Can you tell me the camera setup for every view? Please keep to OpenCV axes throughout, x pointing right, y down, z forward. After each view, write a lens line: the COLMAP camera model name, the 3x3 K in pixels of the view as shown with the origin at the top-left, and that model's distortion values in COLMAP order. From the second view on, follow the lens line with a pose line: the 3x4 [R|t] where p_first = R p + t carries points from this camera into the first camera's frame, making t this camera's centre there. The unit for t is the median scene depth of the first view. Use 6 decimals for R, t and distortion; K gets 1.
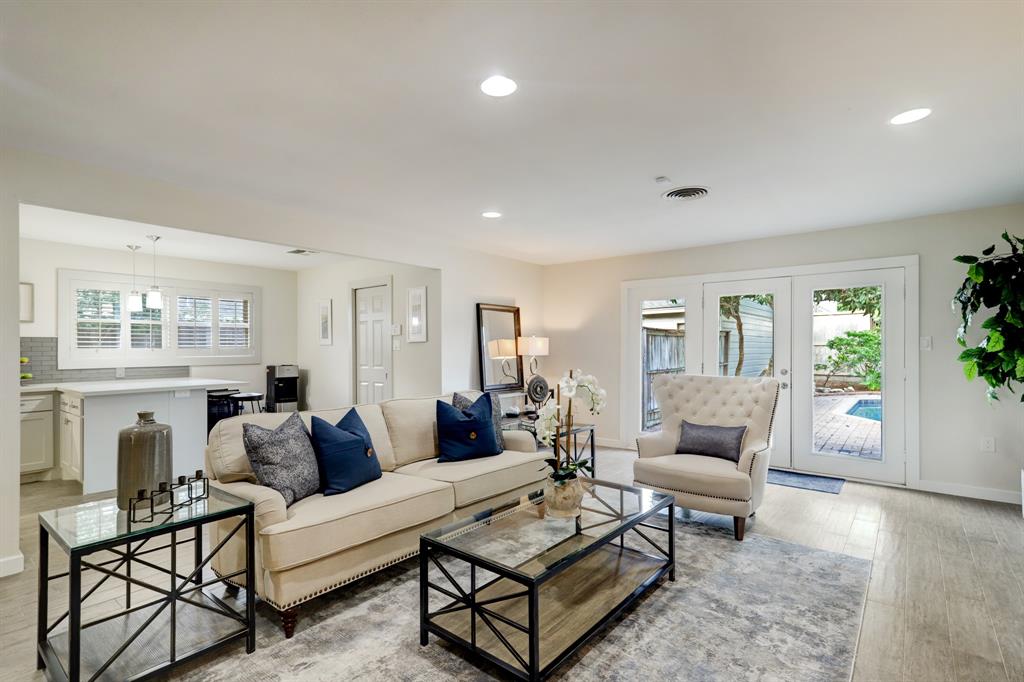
lens RADIAL K [[486.3, 0, 516.5], [0, 486.3, 343.2], [0, 0, 1]] dist [0.020687, 0.001311]
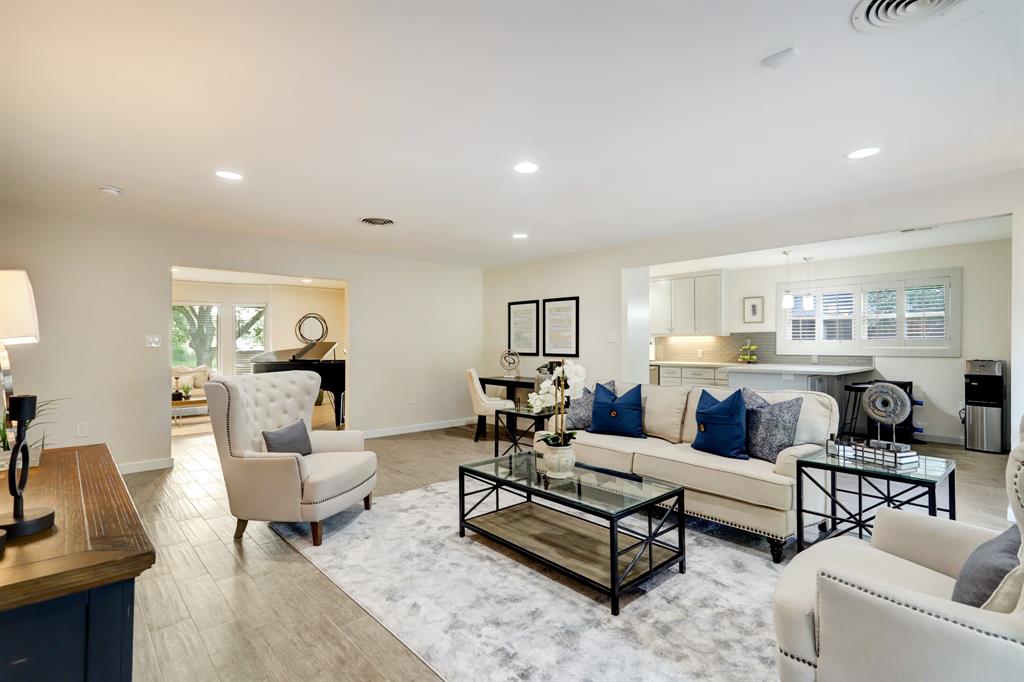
lens RADIAL K [[486.3, 0, 516.5], [0, 486.3, 343.2], [0, 0, 1]] dist [0.020687, 0.001311]
pose [[-0.166837, -0.004000, -0.985976, 1.218227], [0.002729, 0.999986, -0.004519, 0.050253], [0.985981, -0.003445, -0.166824, 1.050402]]
